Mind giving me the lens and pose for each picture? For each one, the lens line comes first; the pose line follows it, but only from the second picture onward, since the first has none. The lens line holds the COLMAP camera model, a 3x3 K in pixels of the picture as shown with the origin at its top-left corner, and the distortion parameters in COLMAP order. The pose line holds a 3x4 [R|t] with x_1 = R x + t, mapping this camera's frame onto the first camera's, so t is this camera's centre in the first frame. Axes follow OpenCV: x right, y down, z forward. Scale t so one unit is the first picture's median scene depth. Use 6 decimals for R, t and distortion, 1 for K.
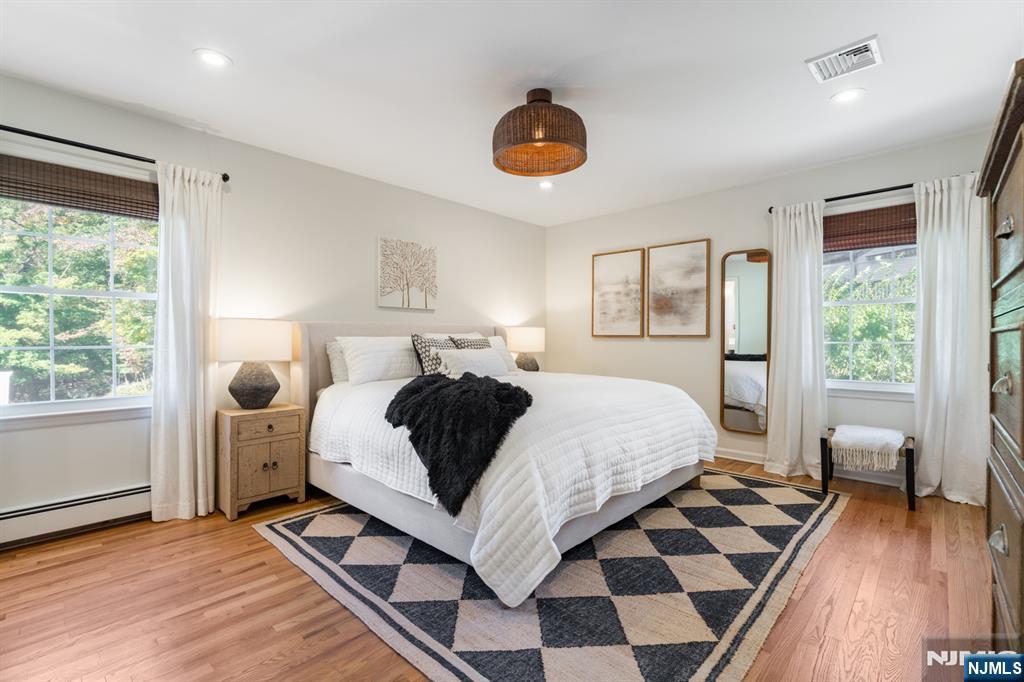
lens RADIAL K [[457.9, 0, 522.3], [0, 457.9, 339.0], [0, 0, 1]] dist [-0.002992, -0.000184]
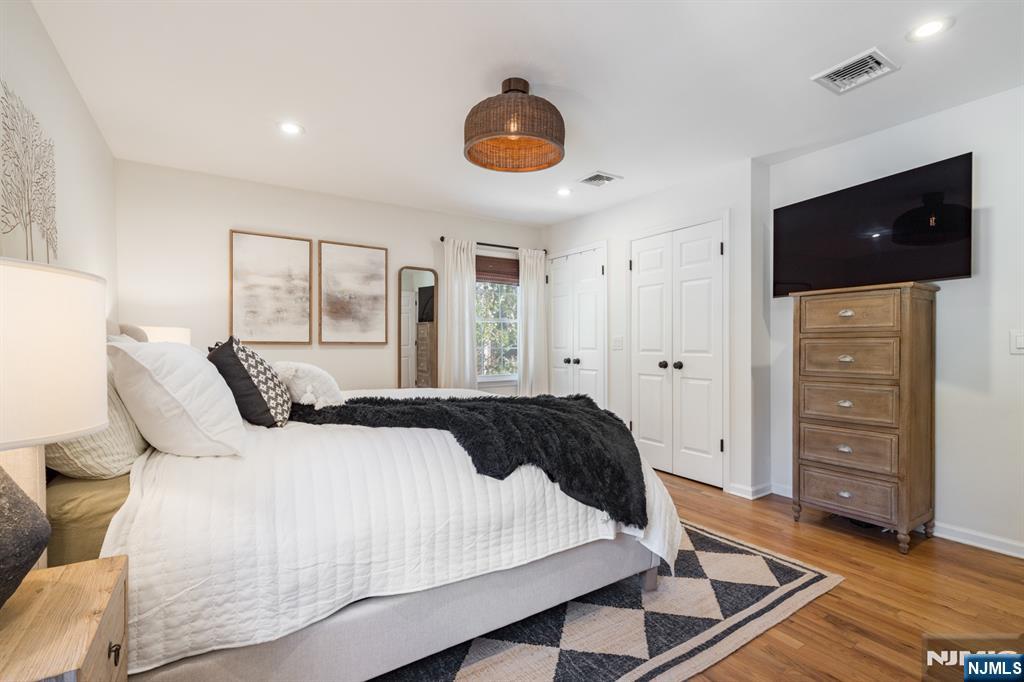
lens RADIAL K [[457.9, 0, 521.9], [0, 457.9, 348.5], [0, 0, 1]] dist [-0.002992, -0.000184]
pose [[0.241497, -0.008433, 0.970365, -0.500498], [0.001835, 0.999964, 0.008234, -0.002468], [-0.970400, -0.000208, 0.241504, 0.440040]]
